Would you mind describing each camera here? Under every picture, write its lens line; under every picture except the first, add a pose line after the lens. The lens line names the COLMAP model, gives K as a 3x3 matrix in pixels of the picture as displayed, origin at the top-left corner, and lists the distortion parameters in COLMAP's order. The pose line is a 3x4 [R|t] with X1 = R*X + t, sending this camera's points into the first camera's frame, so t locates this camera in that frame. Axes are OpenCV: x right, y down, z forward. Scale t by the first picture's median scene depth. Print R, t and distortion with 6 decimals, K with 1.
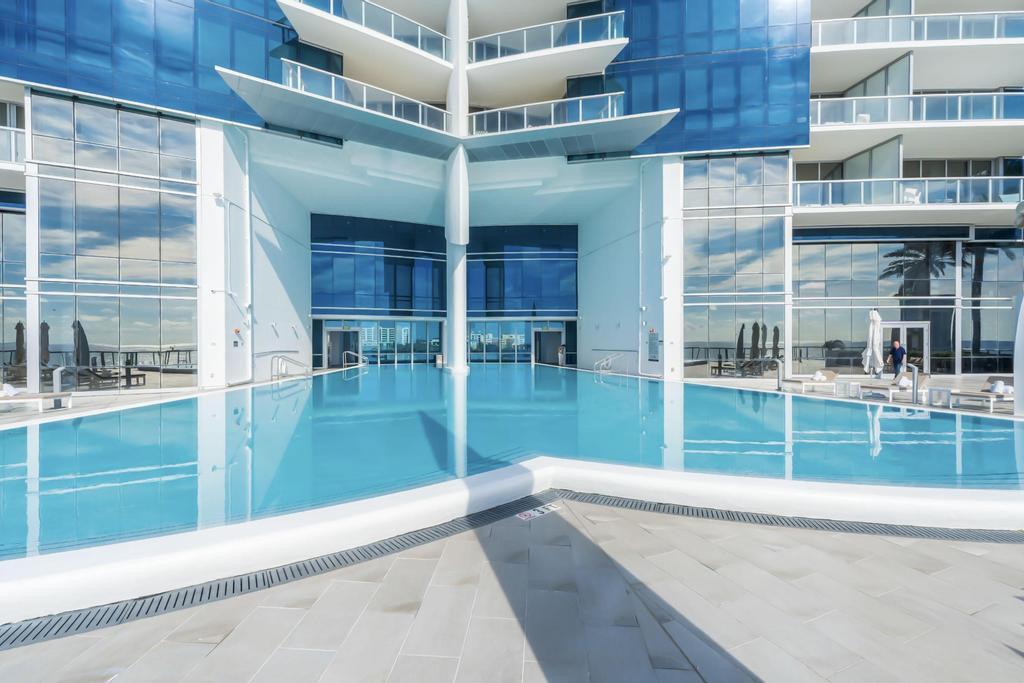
lens RADIAL K [[467.9, 0, 505.1], [0, 467.9, 344.0], [0, 0, 1]] dist [0.005443, 0.001603]
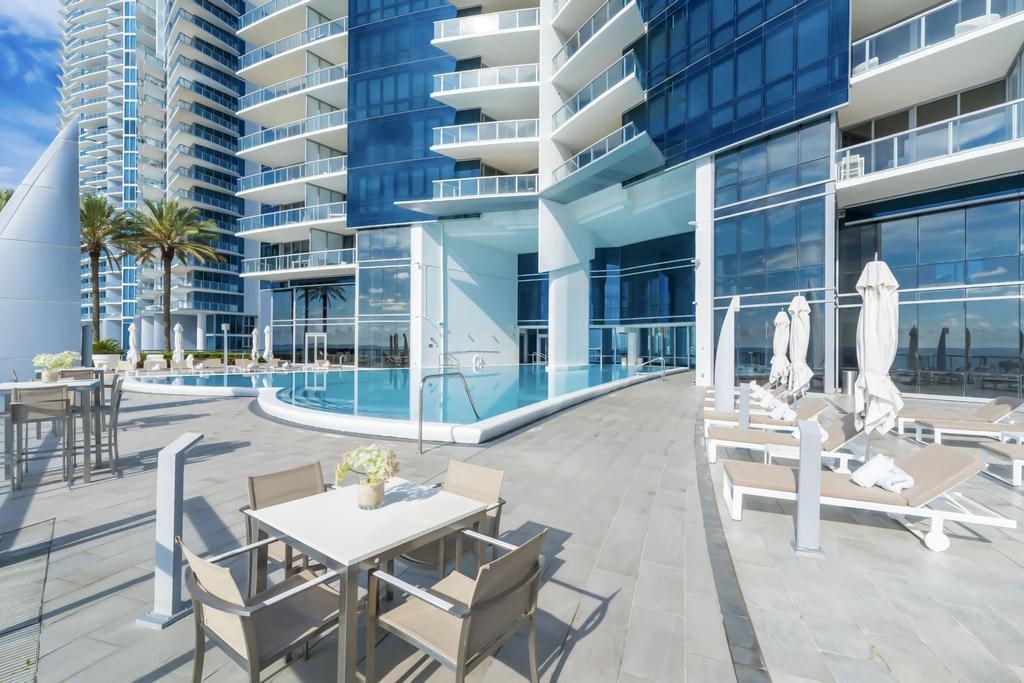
lens RADIAL K [[467.9, 0, 505.1], [0, 467.9, 344.0], [0, 0, 1]] dist [0.005443, 0.001603]
pose [[0.671229, 0.004009, -0.741239, 0.818702], [-0.012044, 0.999912, -0.005499, -0.000812], [0.741152, 0.012619, 0.671219, 0.034906]]
